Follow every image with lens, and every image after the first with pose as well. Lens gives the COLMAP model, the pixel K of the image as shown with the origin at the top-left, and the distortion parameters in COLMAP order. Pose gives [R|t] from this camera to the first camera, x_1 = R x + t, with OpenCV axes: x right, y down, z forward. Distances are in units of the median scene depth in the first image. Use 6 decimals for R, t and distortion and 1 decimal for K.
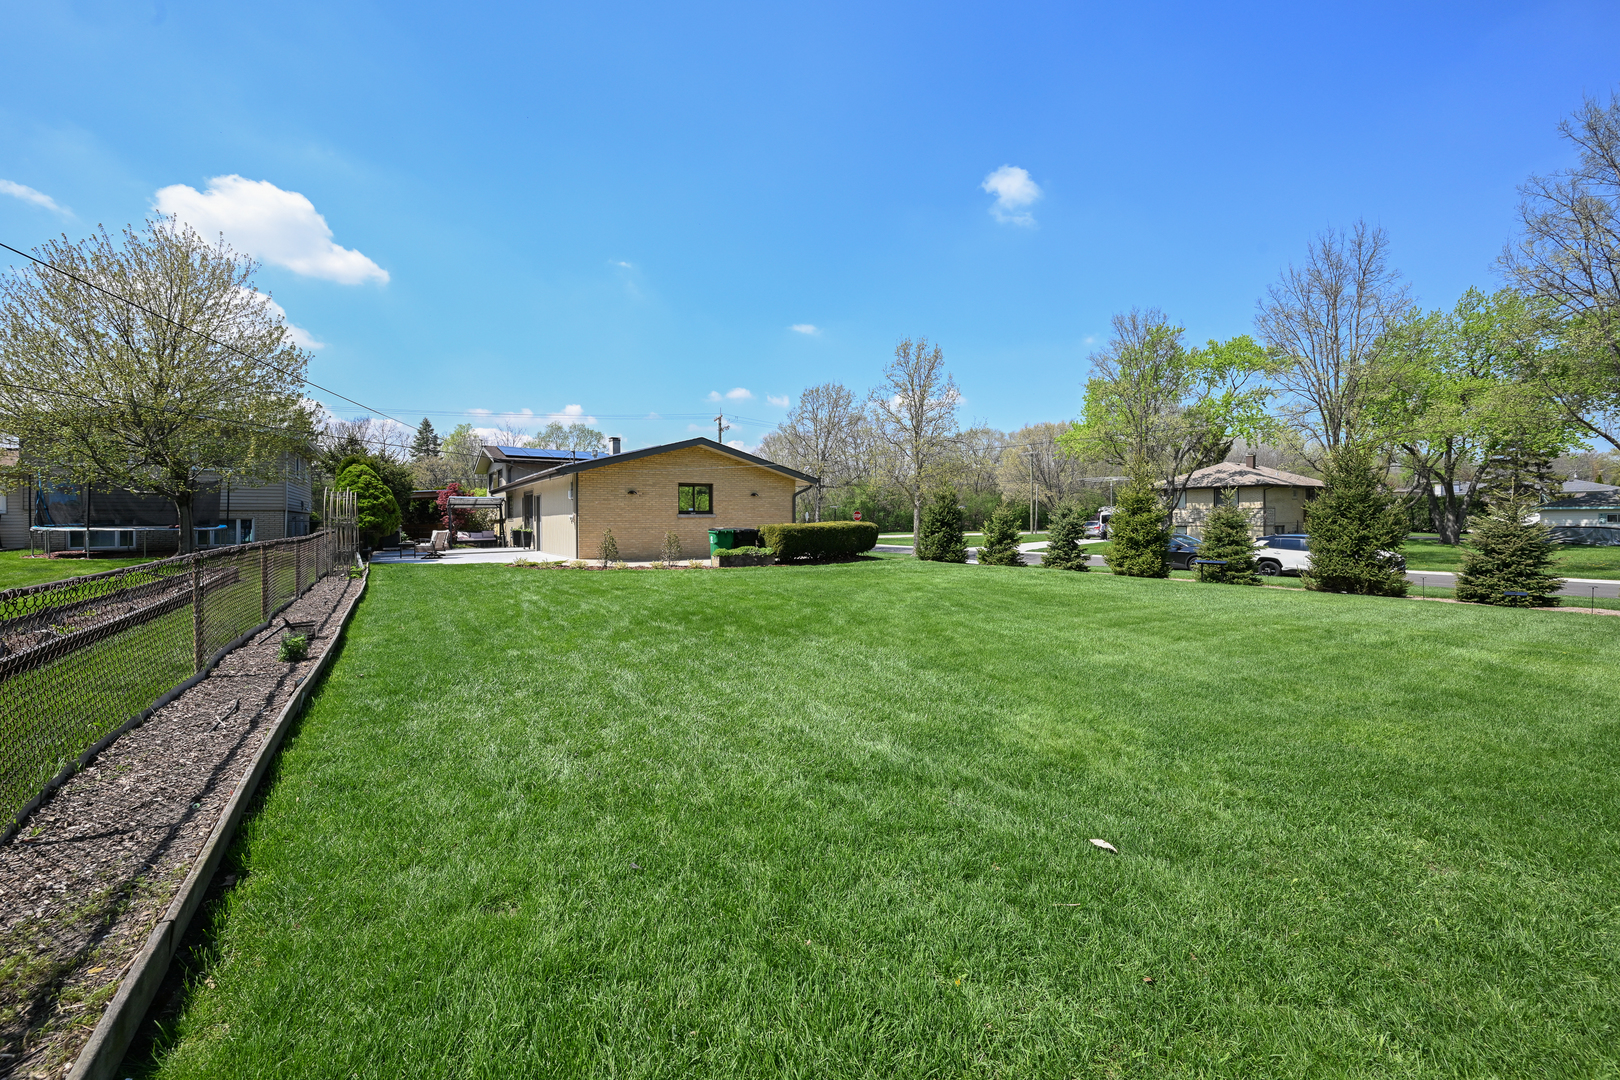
lens RADIAL K [[624.2, 0, 810.4], [0, 624.2, 529.3], [0, 0, 1]] dist [0.000484, 0.000020]
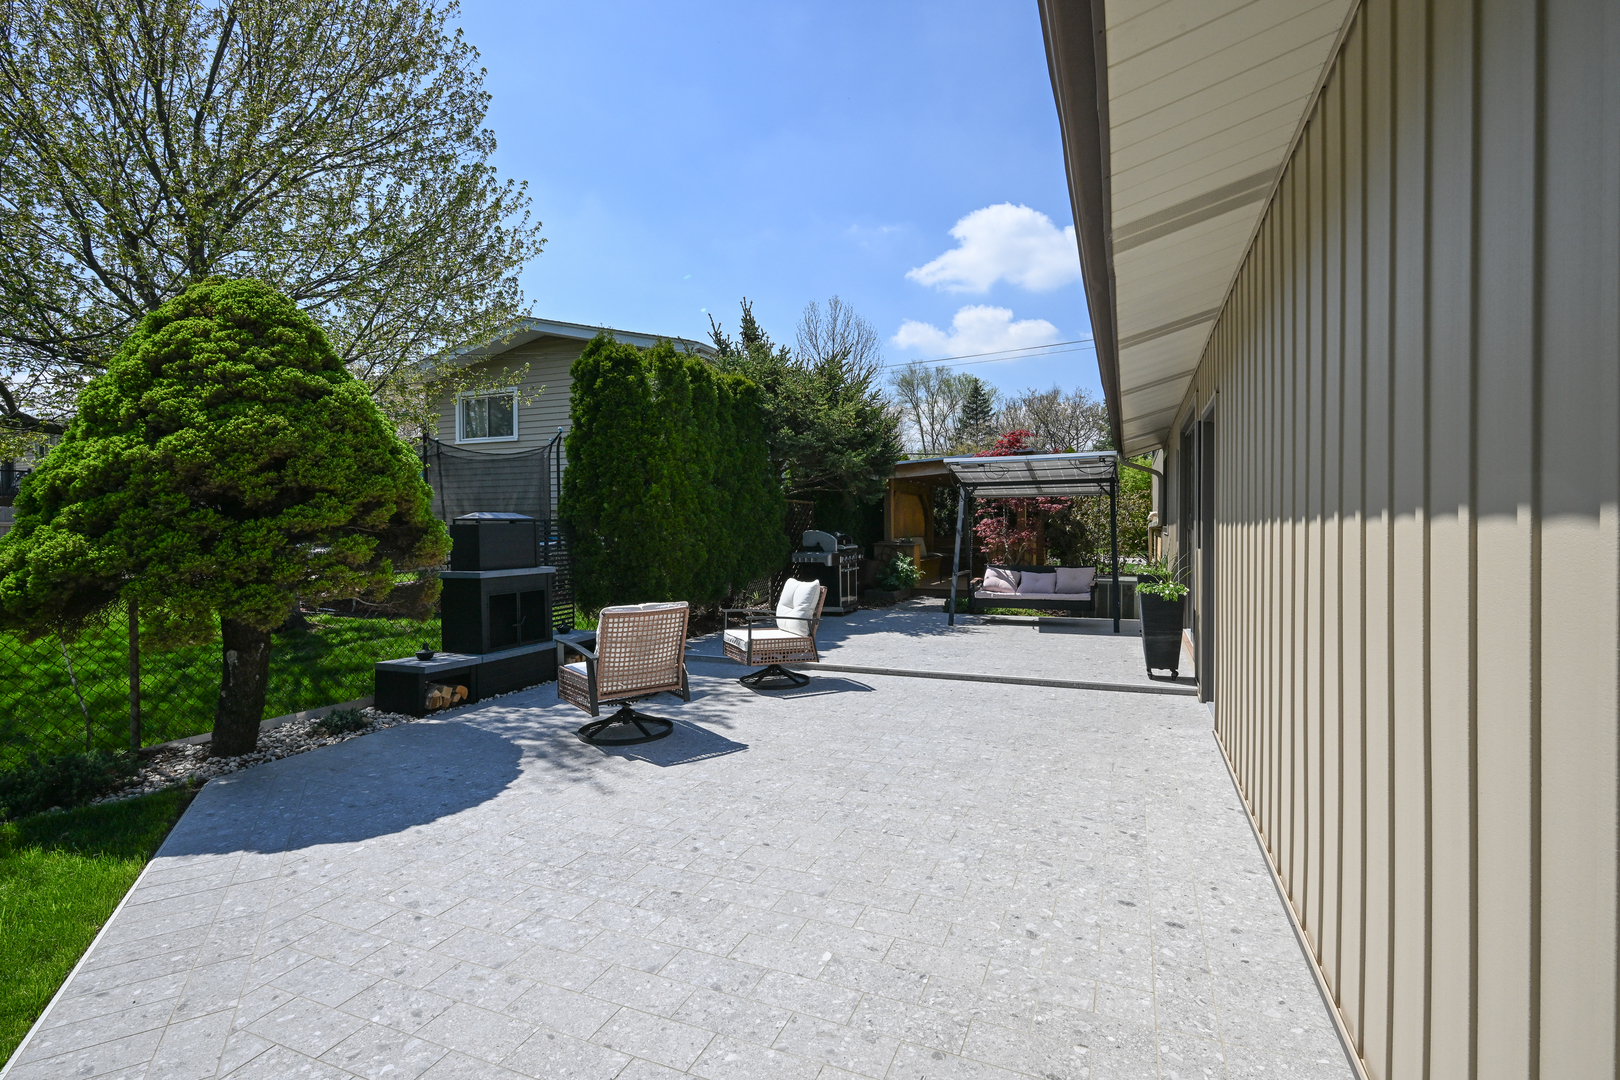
lens RADIAL K [[757.2, 0, 811.3], [0, 757.2, 535.9], [0, 0, 1]] dist [-0.003094, 0.000210]
pose [[0.549669, 0.014025, -0.835265, -0.282901], [-0.009534, 0.999899, 0.010515, -0.016328], [0.835328, 0.002183, 0.549747, 0.703651]]
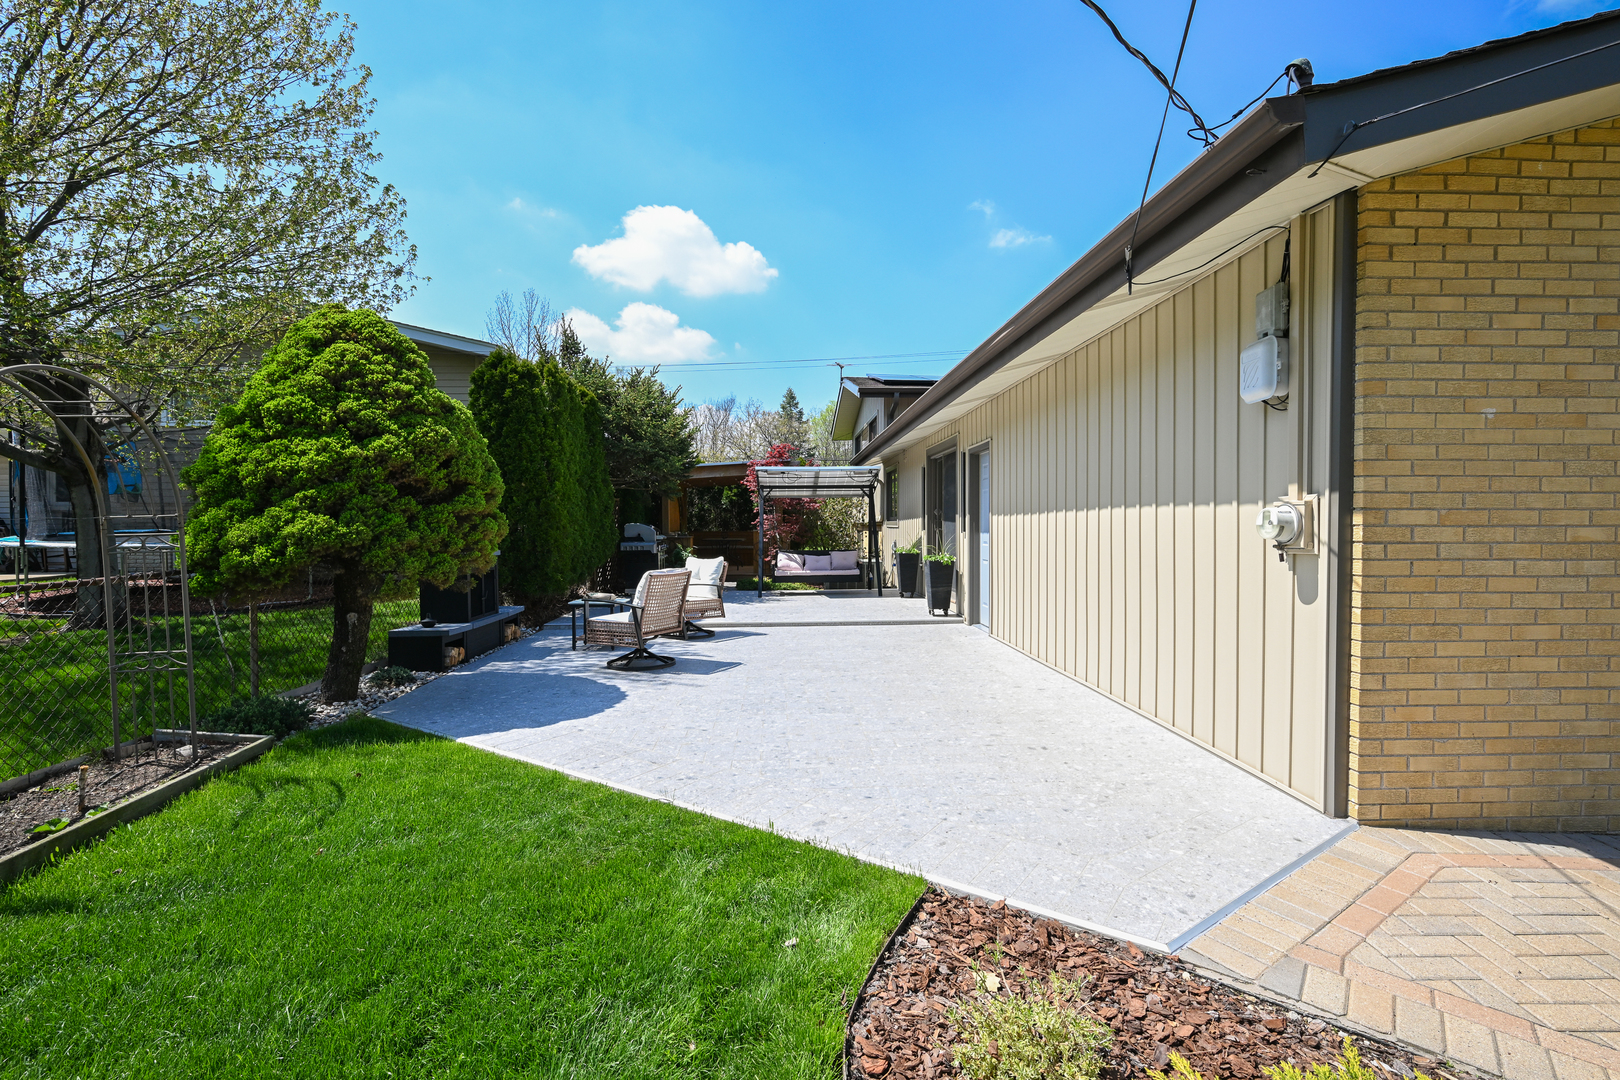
lens RADIAL K [[757.2, 0, 810.8], [0, 757.2, 538.6], [0, 0, 1]] dist [-0.003094, 0.000210]
pose [[0.852640, 0.012803, -0.522342, -0.281072], [-0.008668, 0.999909, 0.010361, -0.011092], [0.522427, -0.004307, 0.852673, 0.577688]]
